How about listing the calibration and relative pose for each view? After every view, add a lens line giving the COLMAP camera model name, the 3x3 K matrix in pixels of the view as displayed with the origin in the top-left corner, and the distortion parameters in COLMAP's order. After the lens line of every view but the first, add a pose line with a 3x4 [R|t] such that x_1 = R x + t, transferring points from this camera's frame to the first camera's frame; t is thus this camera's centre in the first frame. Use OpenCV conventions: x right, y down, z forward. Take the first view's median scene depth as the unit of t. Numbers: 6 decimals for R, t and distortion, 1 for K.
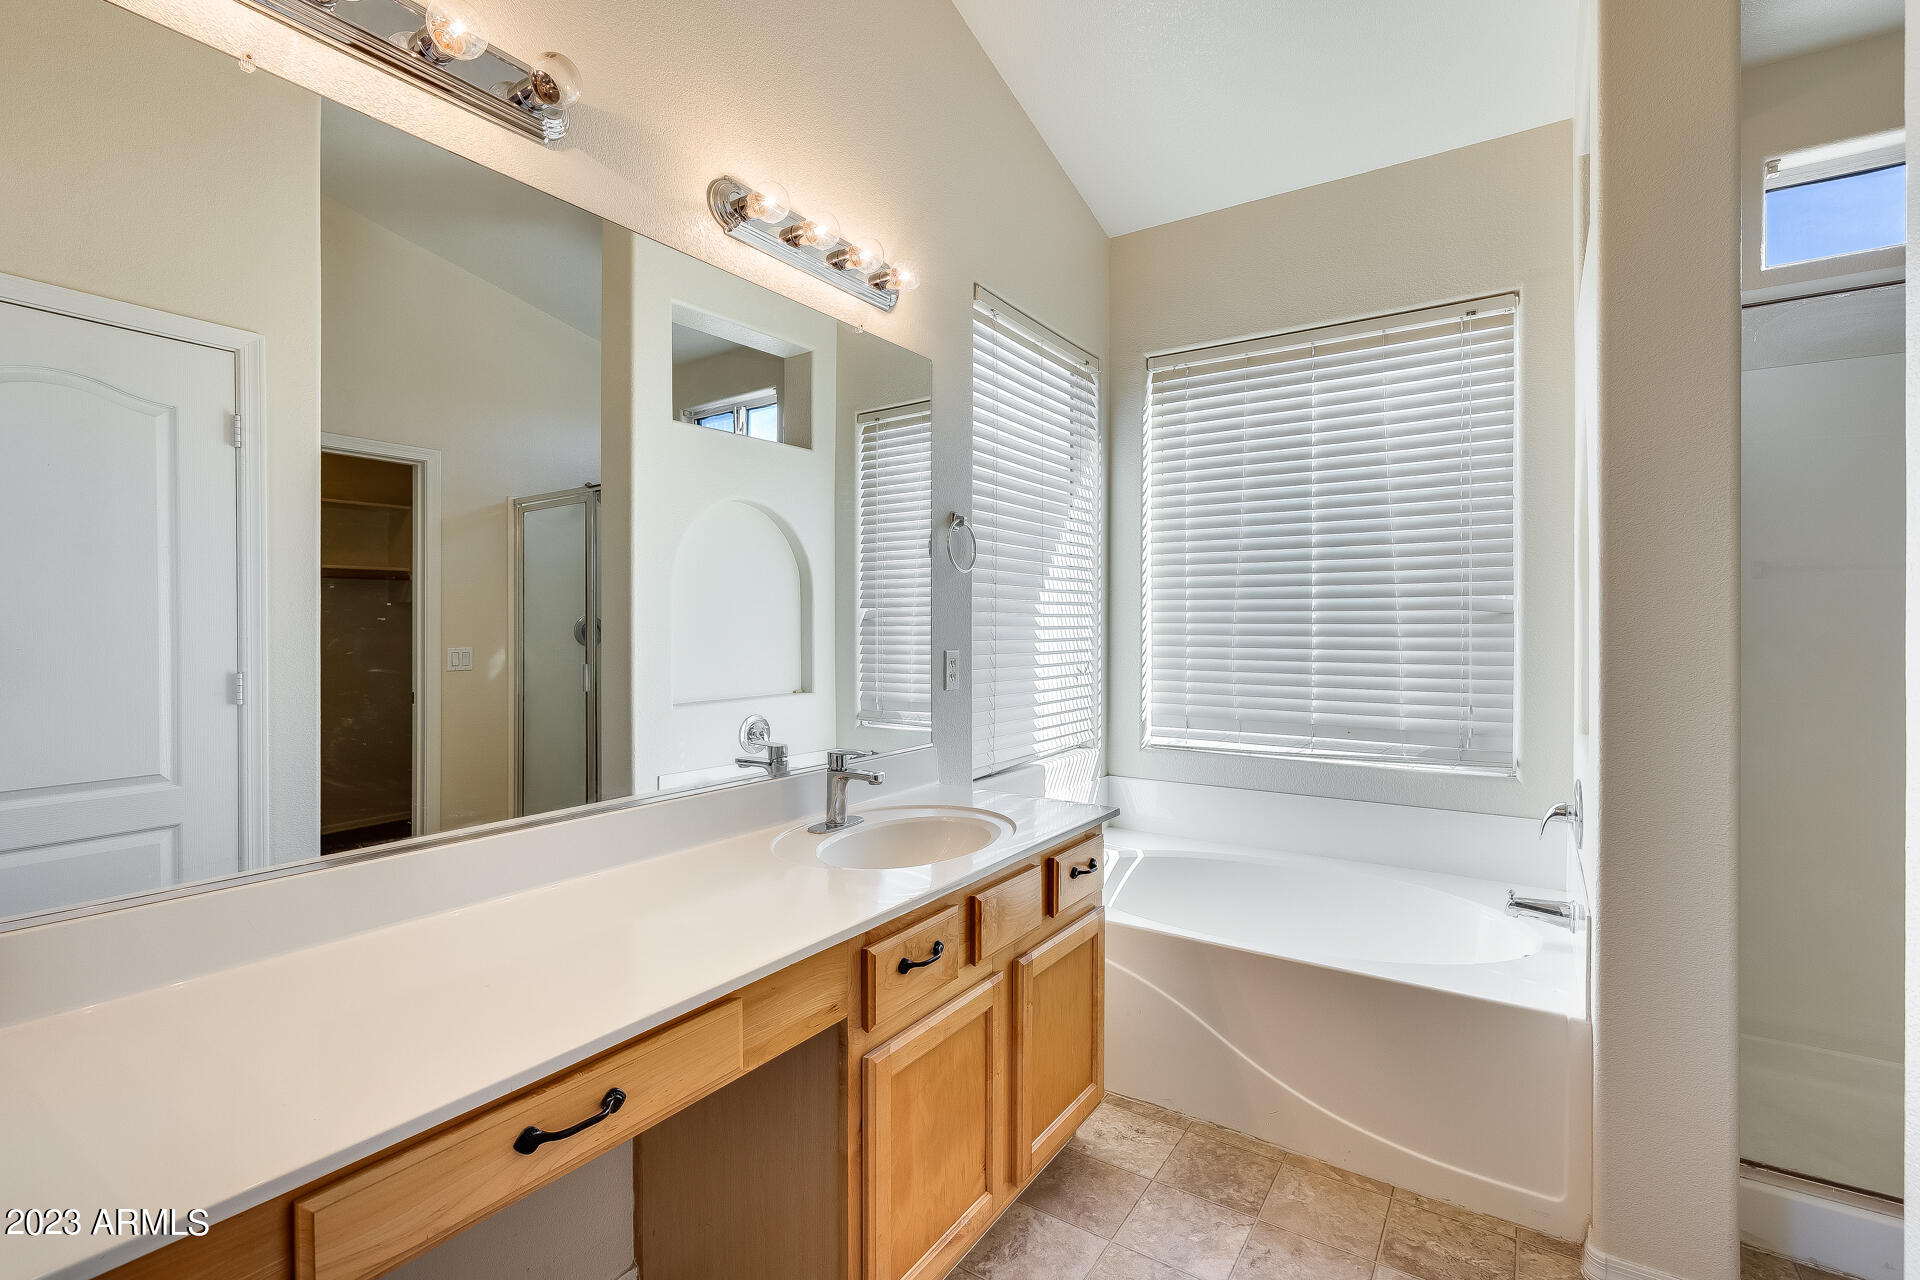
lens RADIAL K [[862.5, 0, 960.0], [0, 862.5, 640.0], [0, 0, 1]] dist [-0.000866, 0.000973]
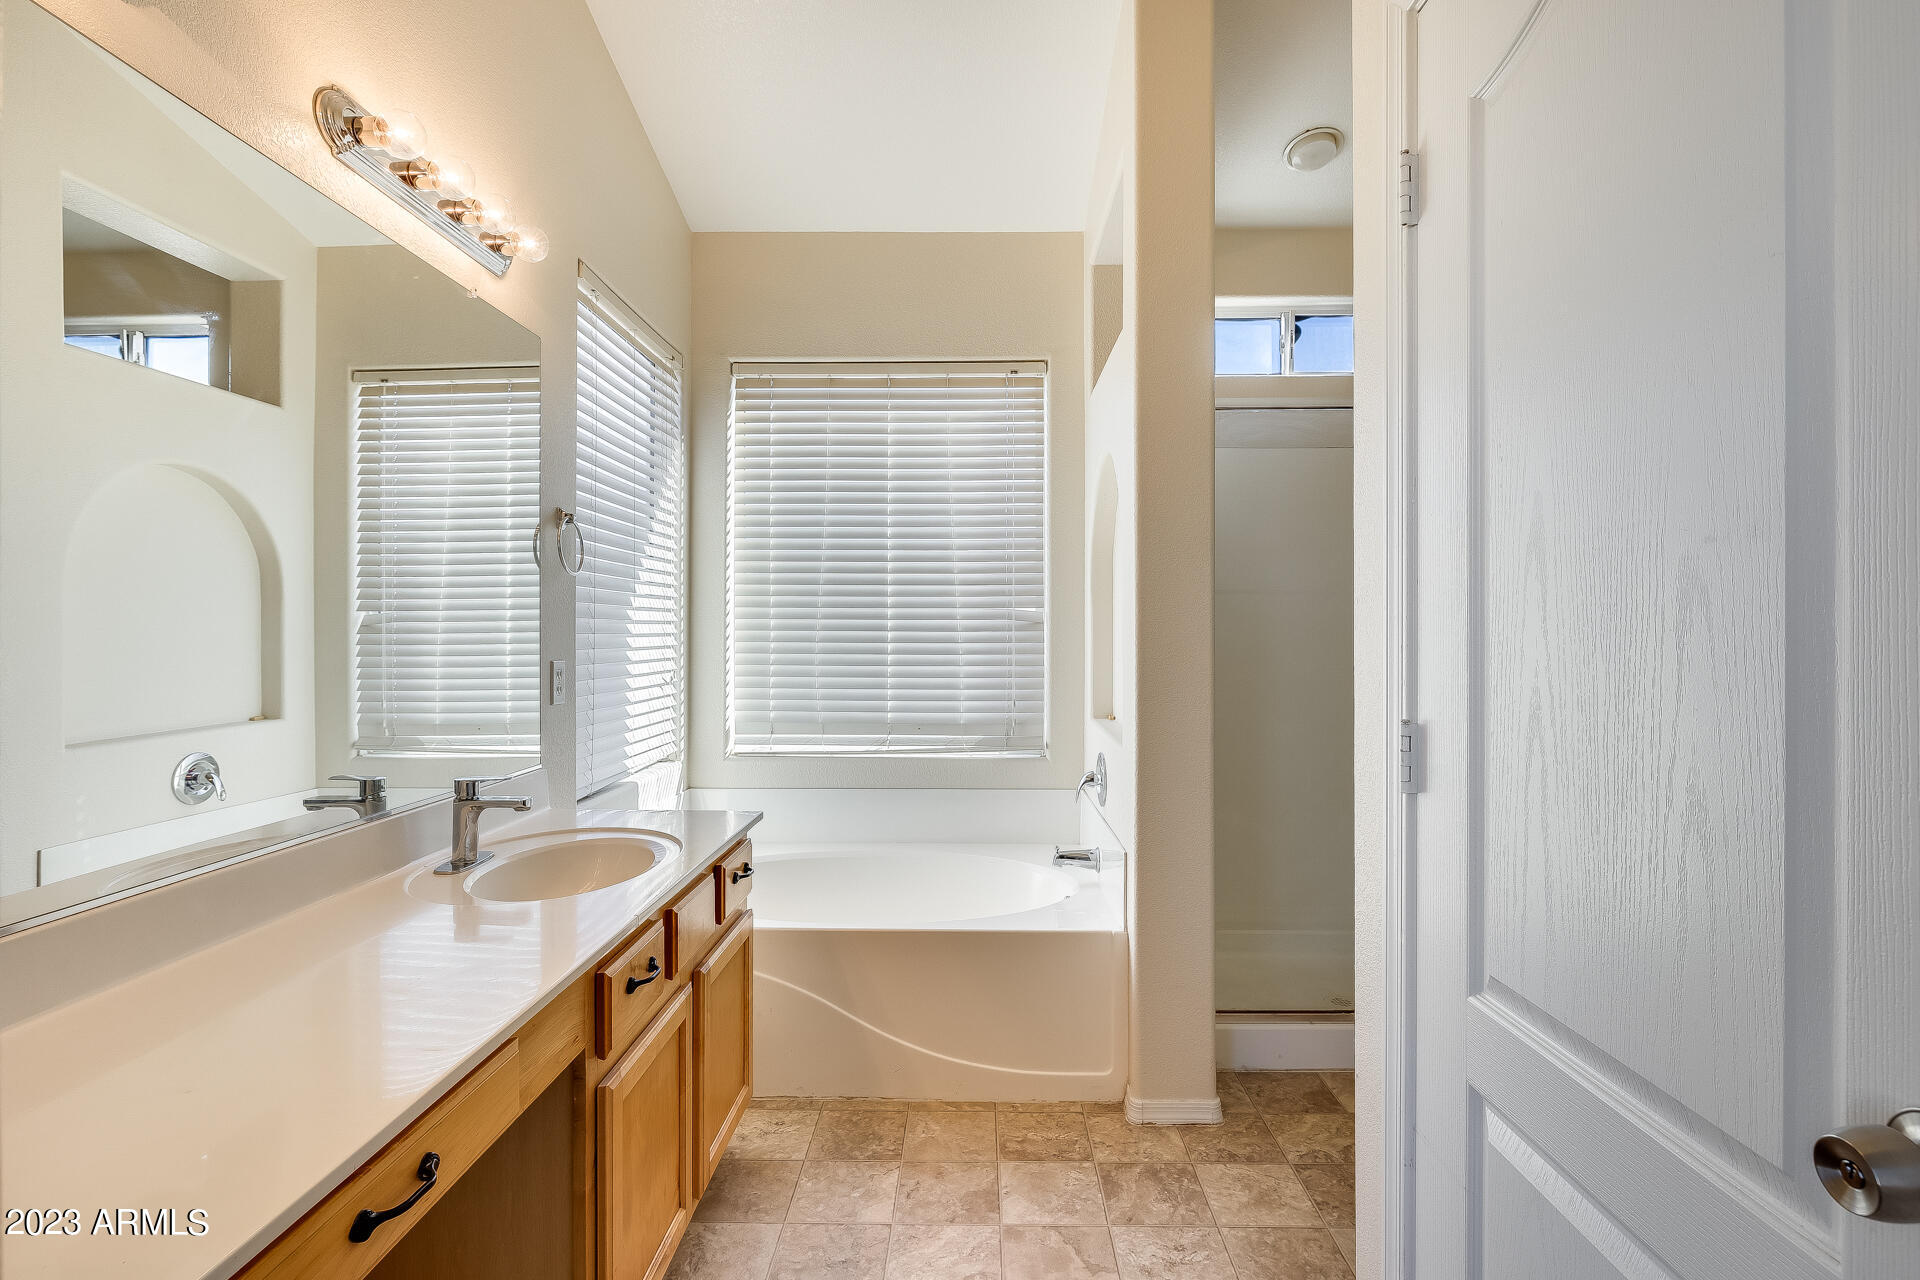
lens RADIAL K [[919.7, 0, 959.6], [0, 919.7, 648.5], [0, 0, 1]] dist [-0.001675, 0.000462]
pose [[0.842926, -0.009588, 0.537944, -0.190903], [0.008879, 0.999953, 0.003909, -0.000858], [-0.537956, 0.001481, 0.842971, -0.042921]]
